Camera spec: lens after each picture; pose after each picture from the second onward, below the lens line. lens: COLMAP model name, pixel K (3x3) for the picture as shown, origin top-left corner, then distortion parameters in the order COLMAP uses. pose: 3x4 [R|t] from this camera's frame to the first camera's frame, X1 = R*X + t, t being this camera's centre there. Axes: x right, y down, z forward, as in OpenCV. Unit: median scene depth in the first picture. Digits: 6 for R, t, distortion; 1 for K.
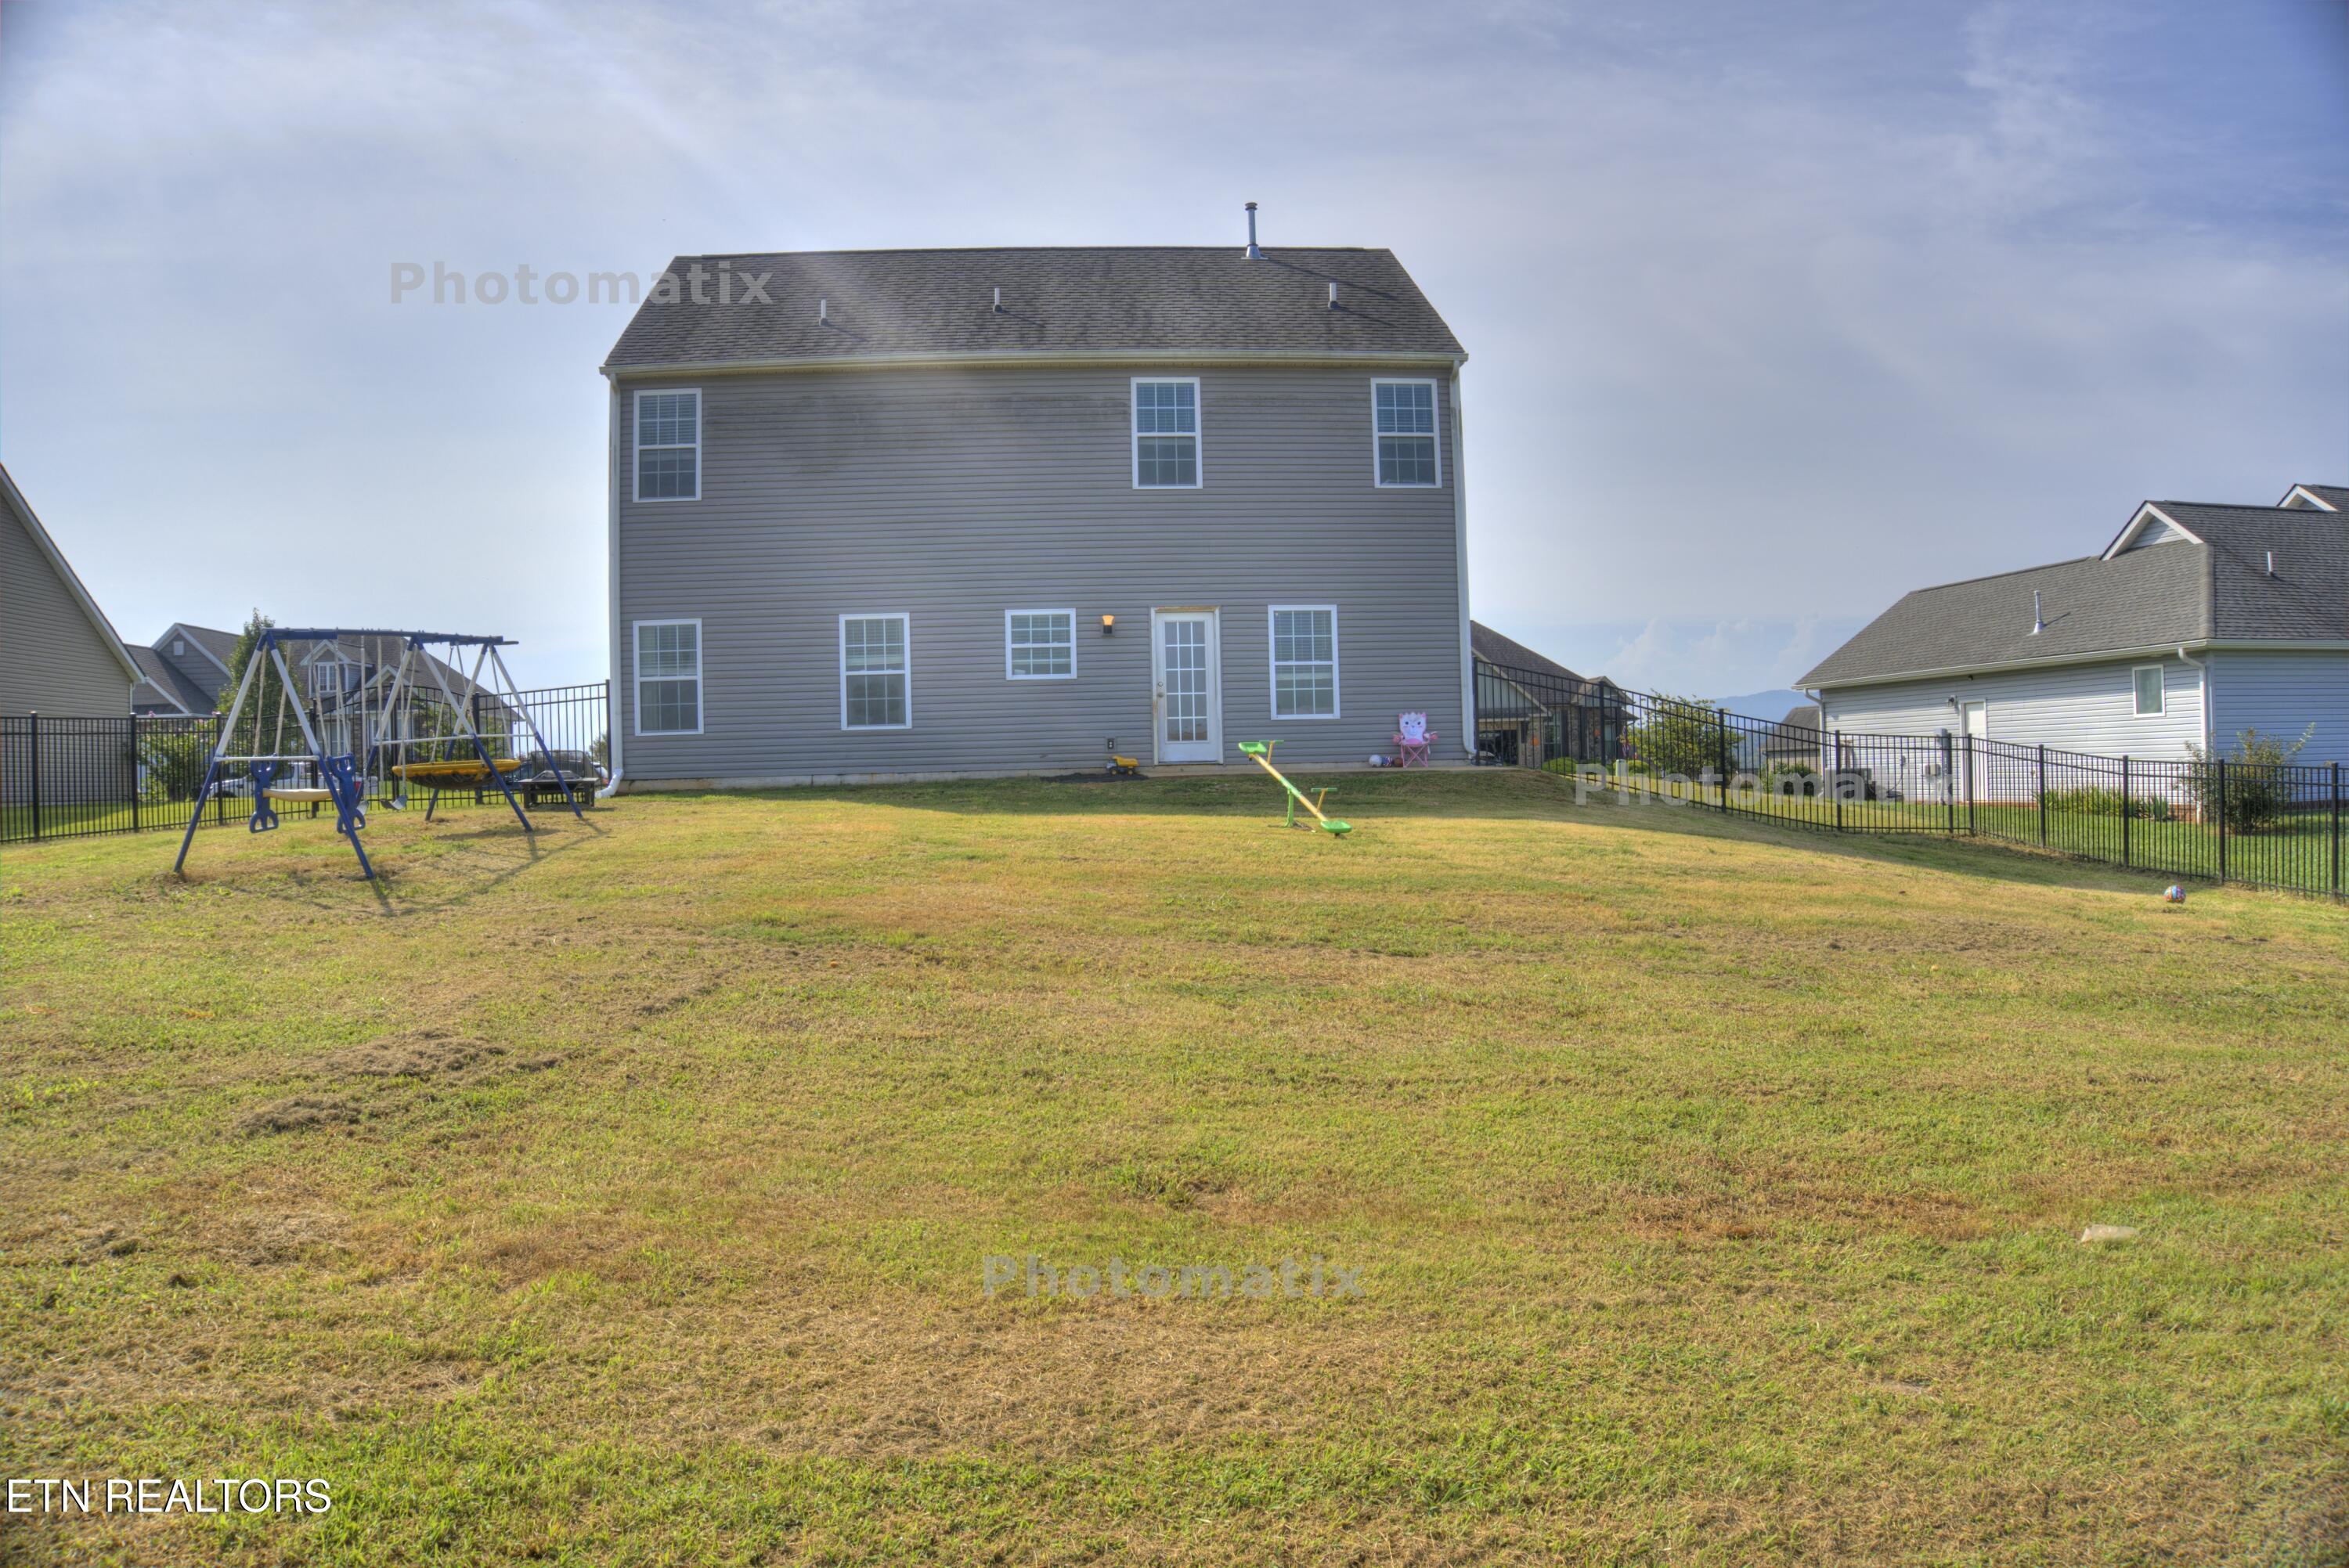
lens RADIAL K [[1654.8, 0, 1174.5], [0, 1654.8, 784.0], [0, 0, 1]] dist [-0.220740, 0.080528]
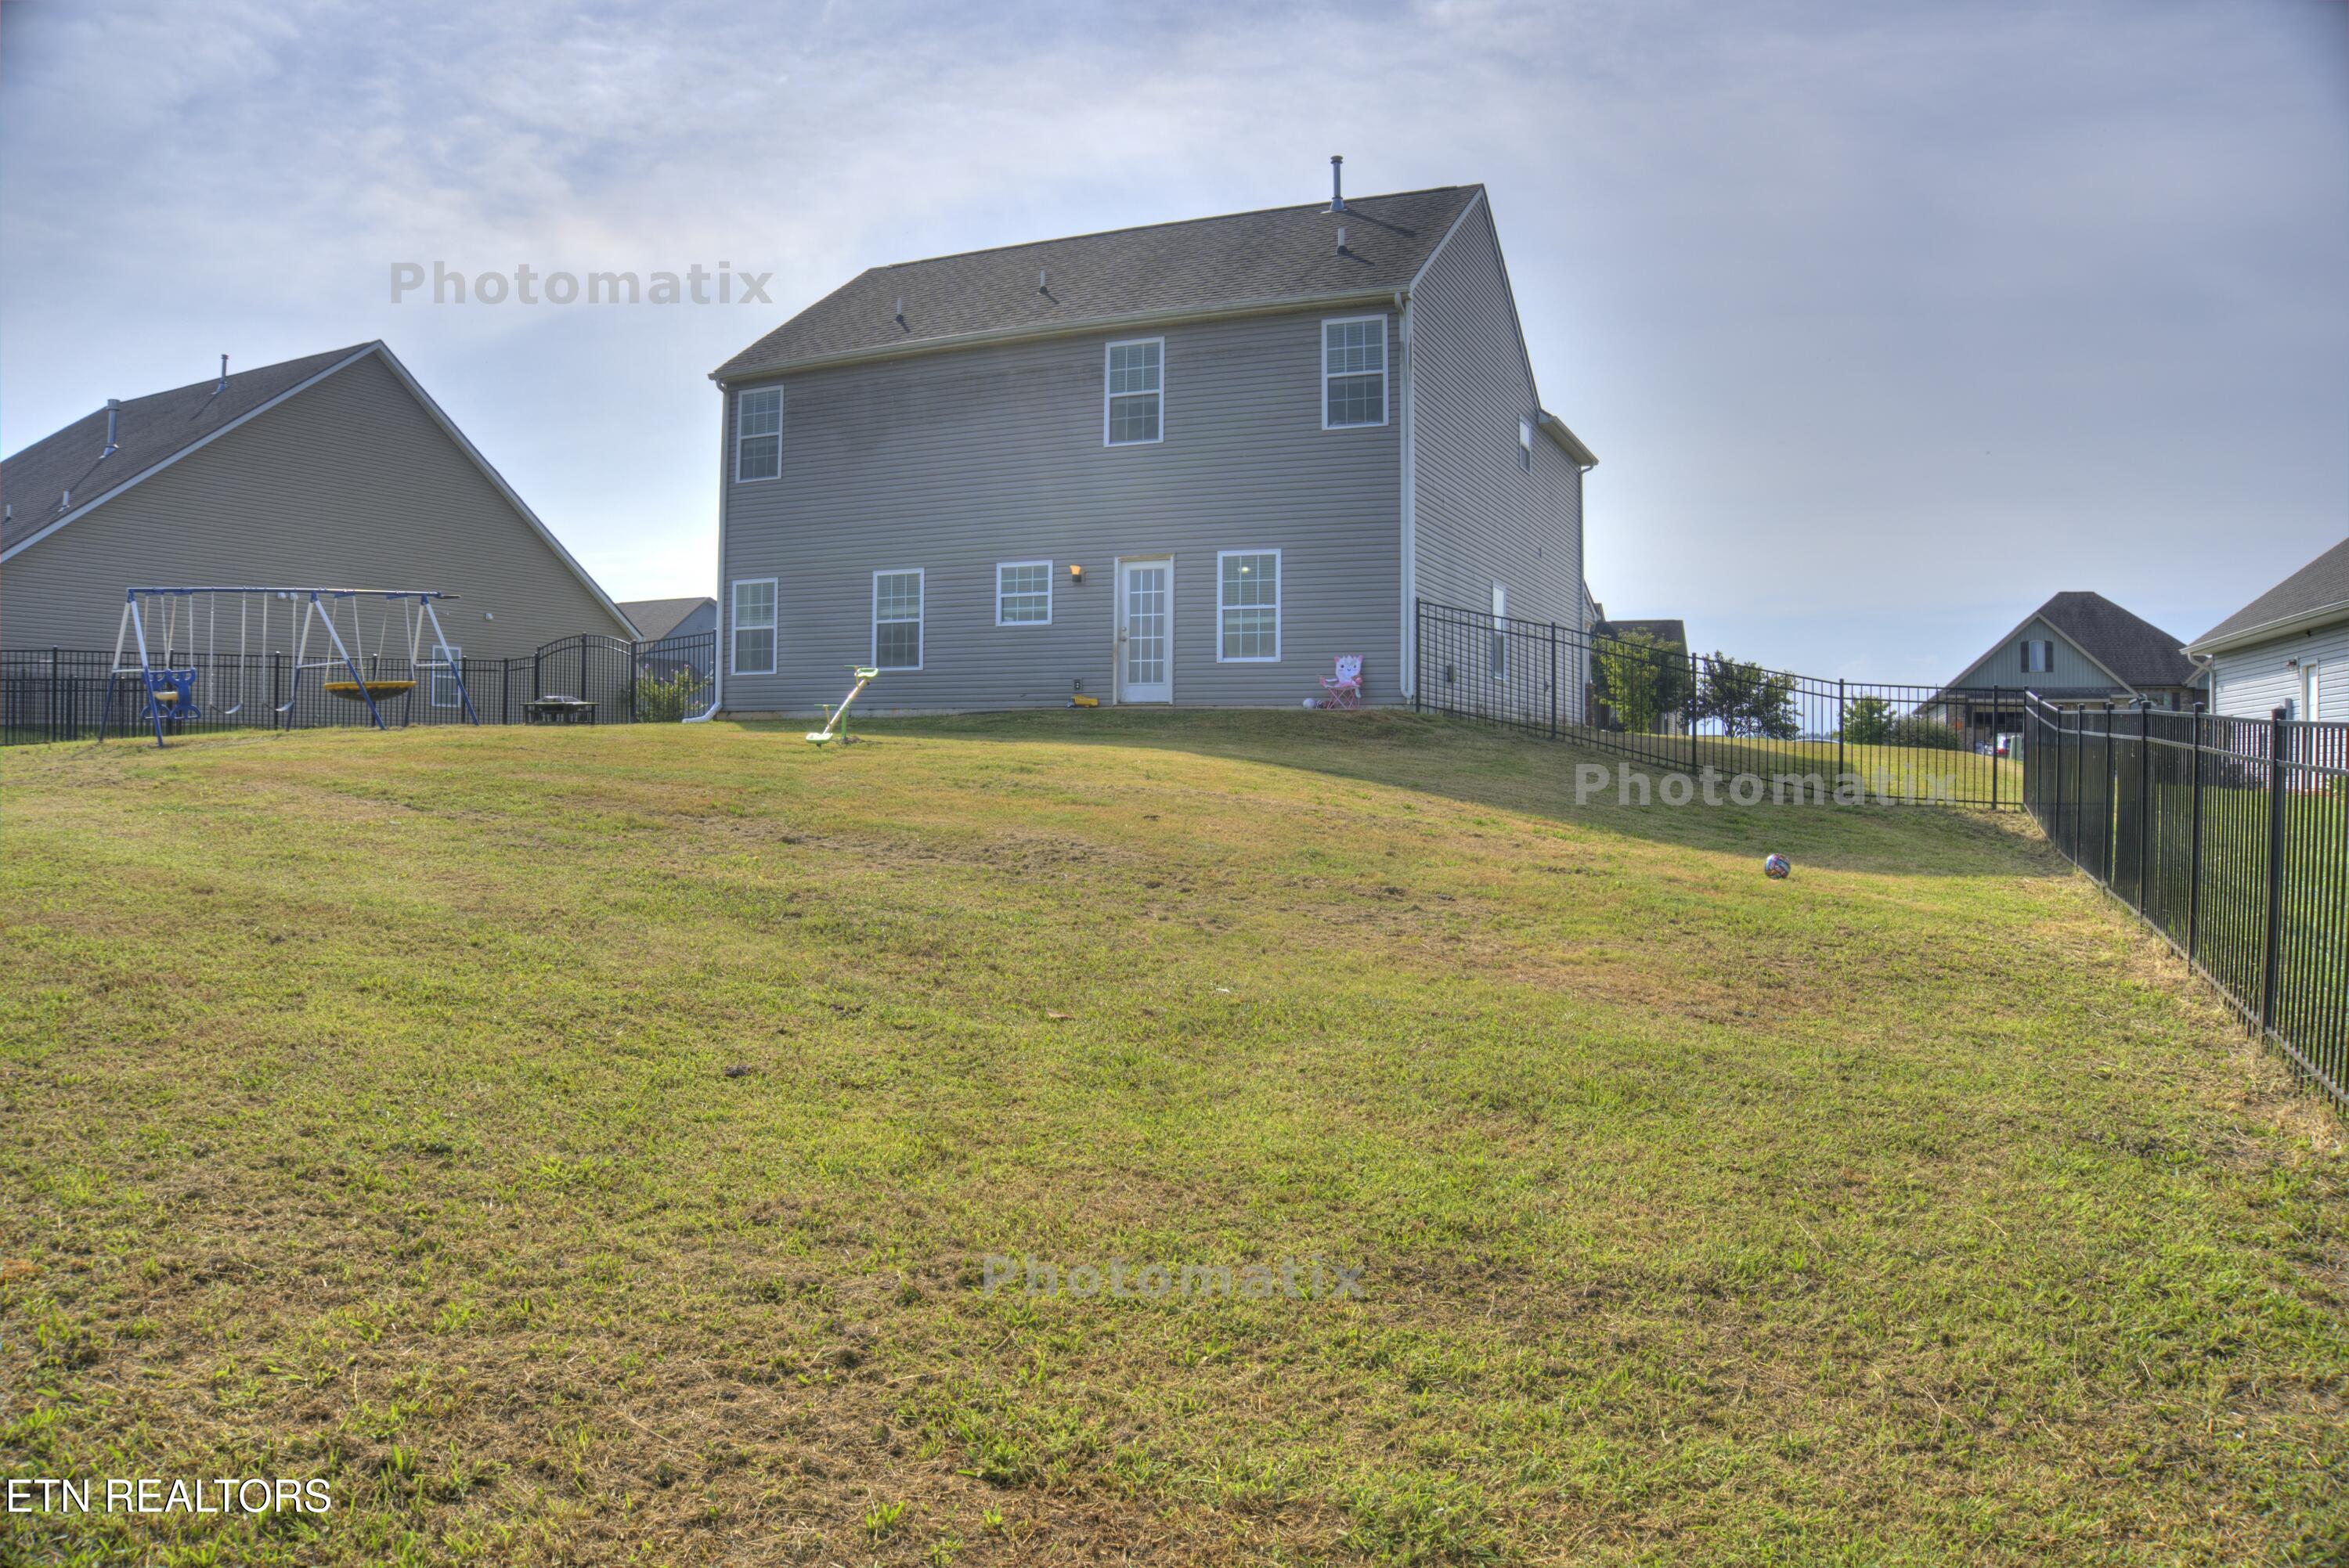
lens RADIAL K [[1654.8, 0, 1174.5], [0, 1654.8, 784.0], [0, 0, 1]] dist [-0.220740, 0.080528]
pose [[0.871676, 0.036512, -0.488720, 0.541617], [-0.031727, 0.999333, 0.018072, 0.018838], [0.489054, -0.000248, 0.872253, 0.091549]]
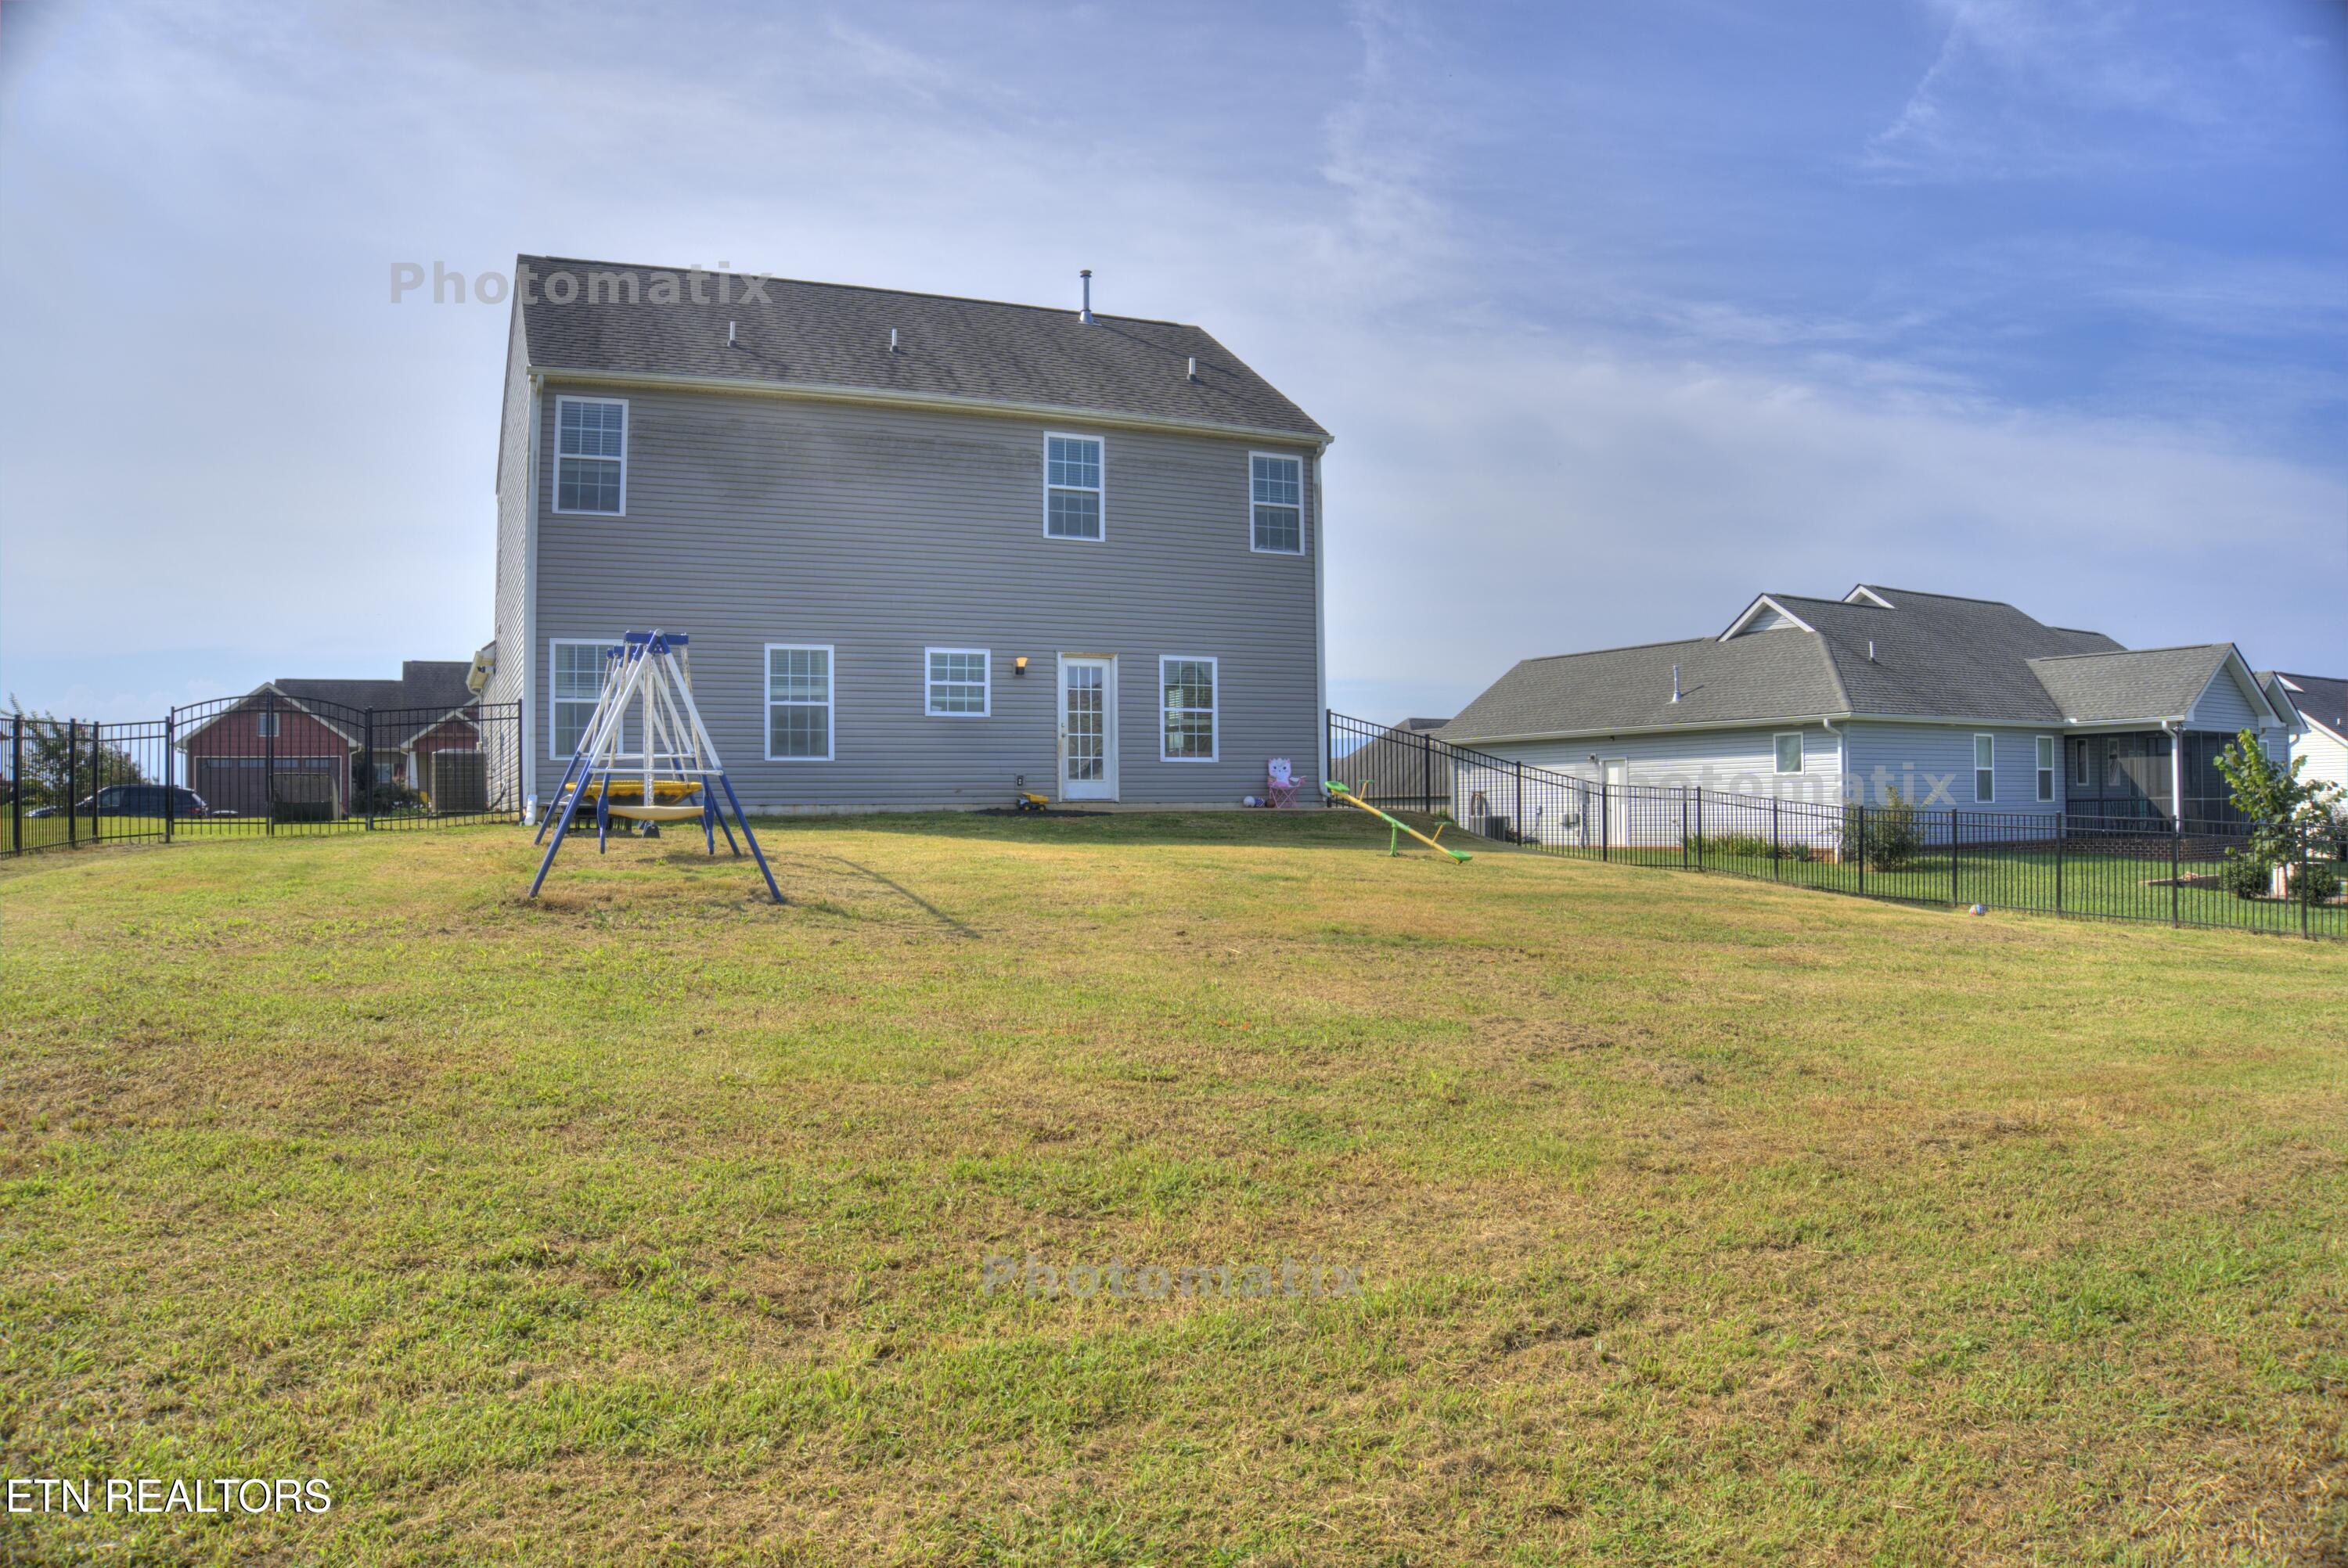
lens RADIAL K [[1654.1, 0, 1174.0], [0, 1654.1, 784.0], [0, 0, 1]] dist [-0.220740, 0.080528]
pose [[0.933330, 0.021560, 0.358371, -0.318301], [-0.011772, 0.999496, -0.029470, 0.007186], [-0.358826, 0.023287, 0.933114, -0.003371]]
